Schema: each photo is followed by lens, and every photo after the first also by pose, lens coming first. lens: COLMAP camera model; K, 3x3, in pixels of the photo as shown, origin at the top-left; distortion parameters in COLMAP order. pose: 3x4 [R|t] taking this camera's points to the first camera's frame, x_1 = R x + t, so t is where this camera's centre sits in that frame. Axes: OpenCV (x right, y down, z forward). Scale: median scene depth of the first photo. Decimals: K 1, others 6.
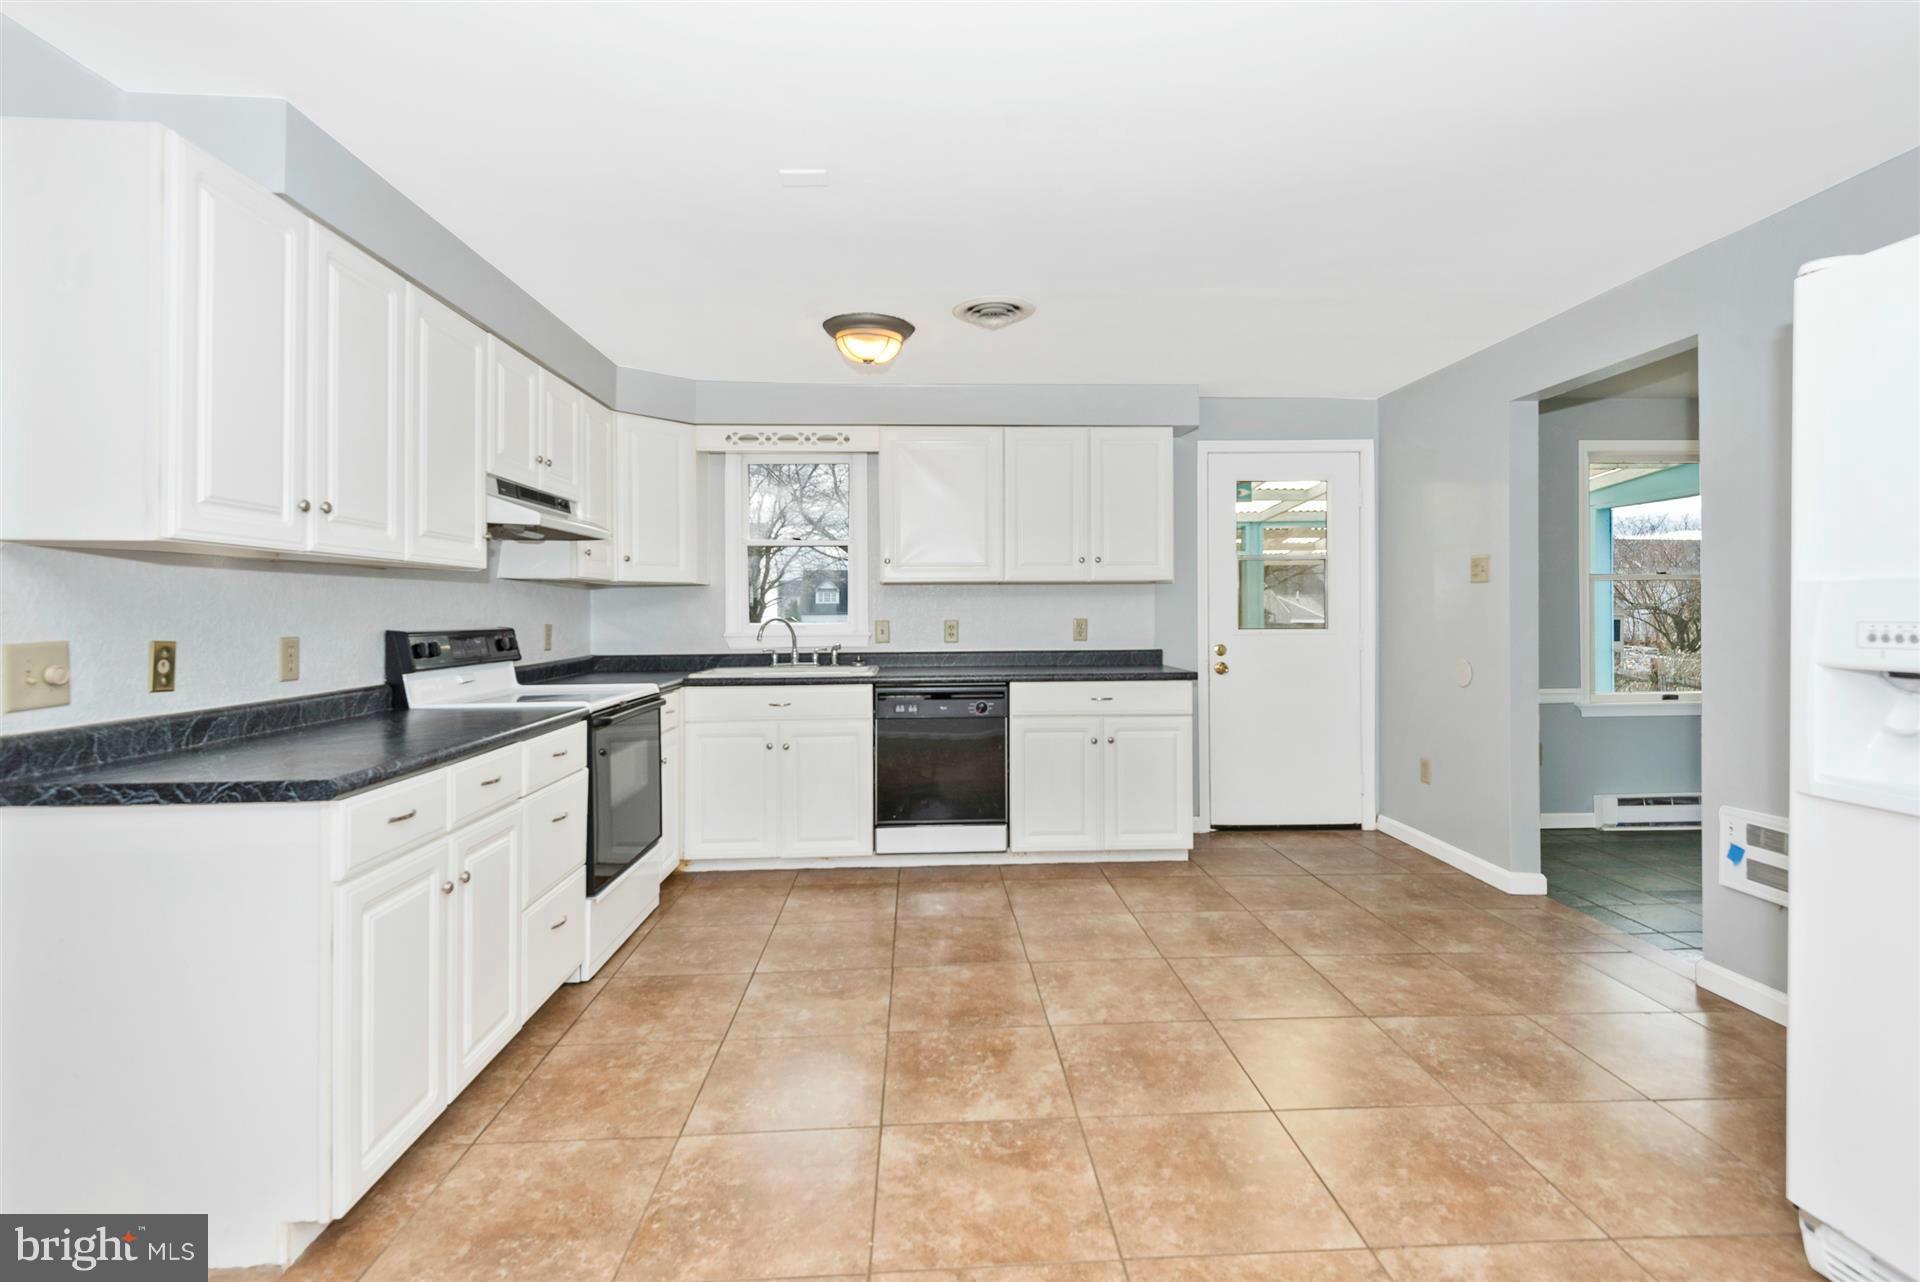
lens RADIAL K [[894.0, 0, 955.7], [0, 894.0, 617.8], [0, 0, 1]] dist [0.040619, -0.022333]
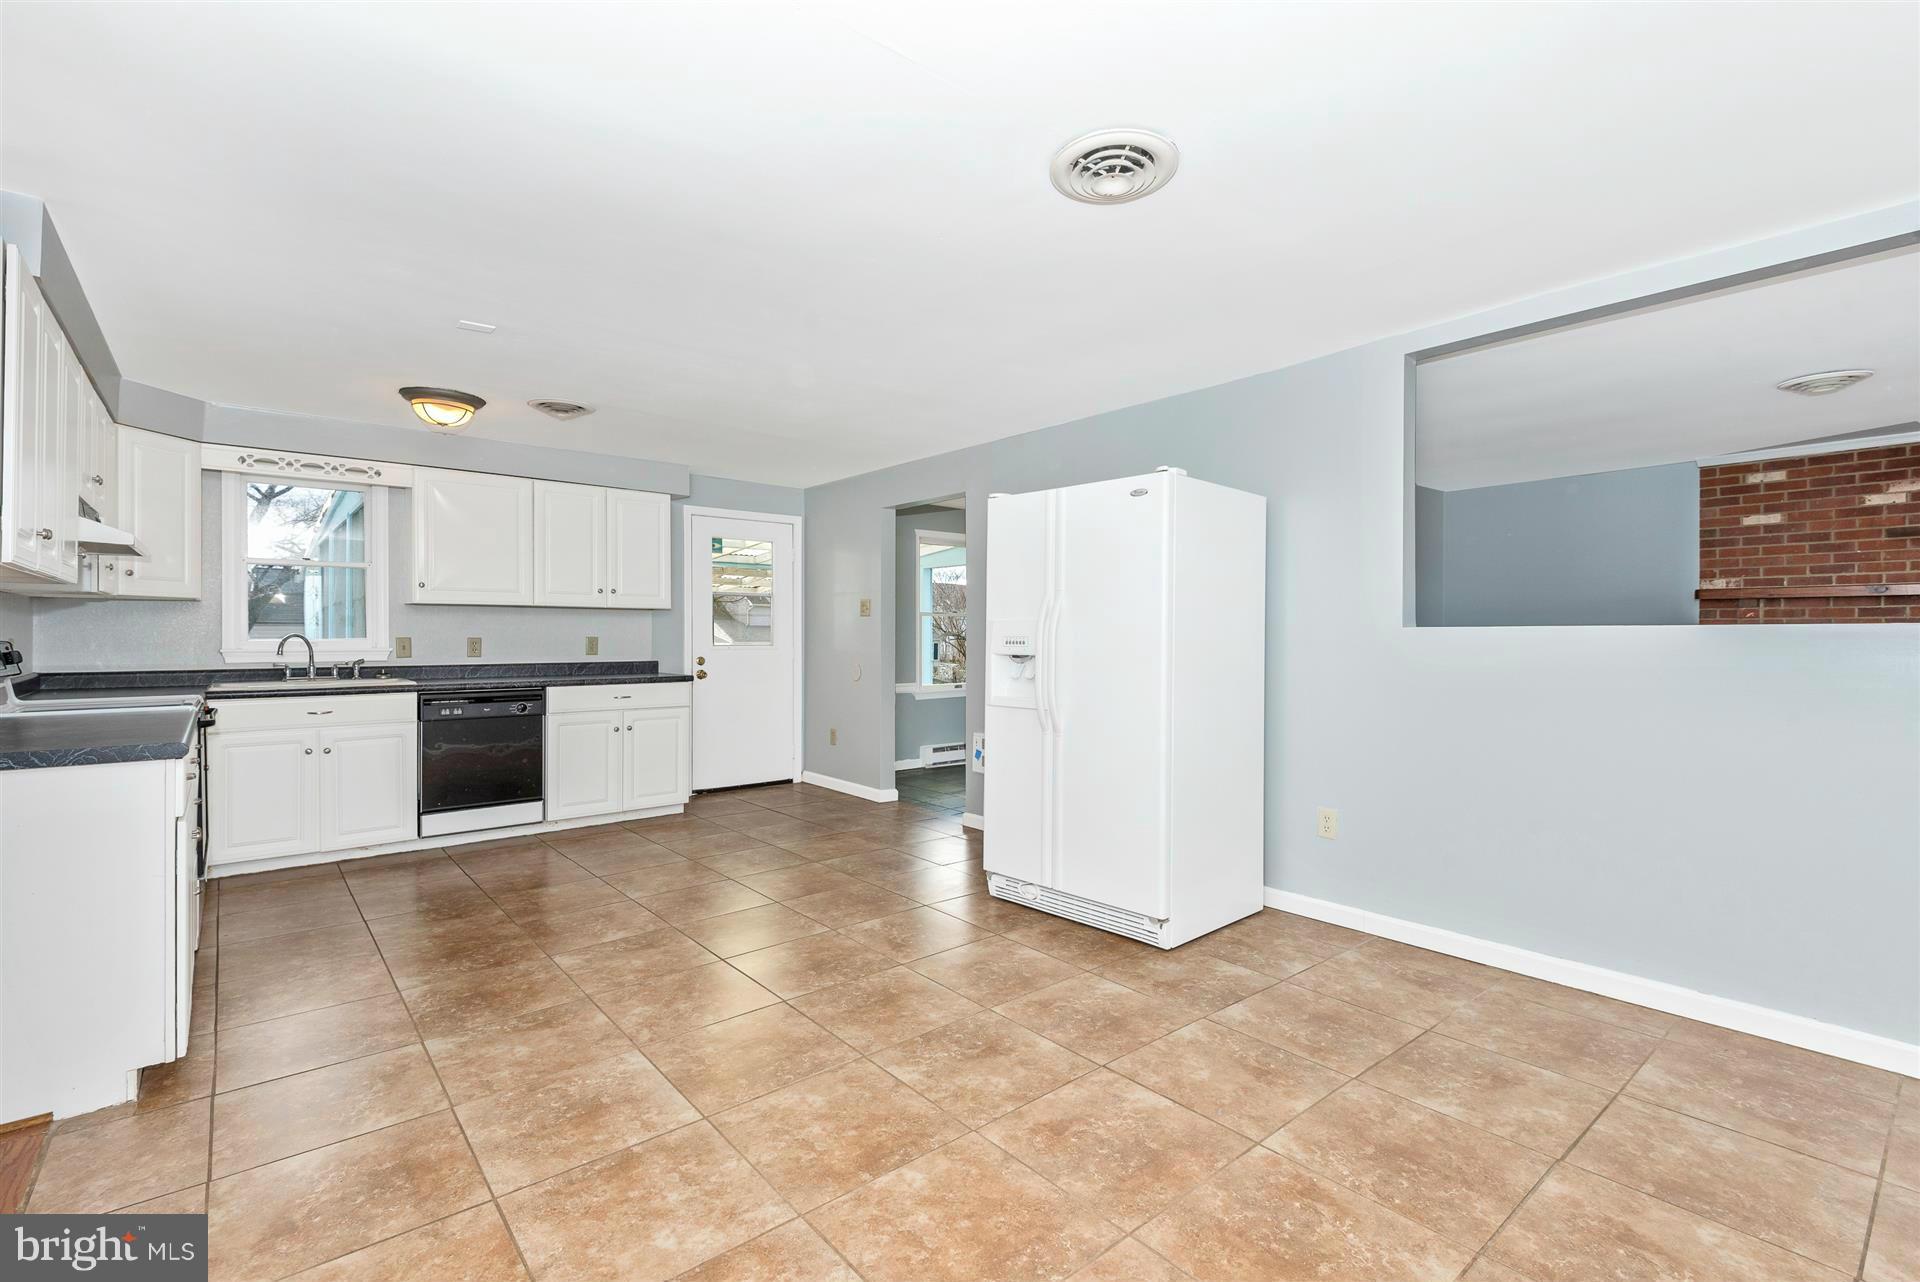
lens RADIAL K [[876.9, 0, 932.3], [0, 876.9, 640.3], [0, 0, 1]] dist [-0.000487, -0.000413]
pose [[0.811252, 0.005300, 0.584673, -0.213440], [-0.004221, 0.999986, -0.003208, 0.008423], [-0.584682, 0.000134, 0.811263, -0.305236]]
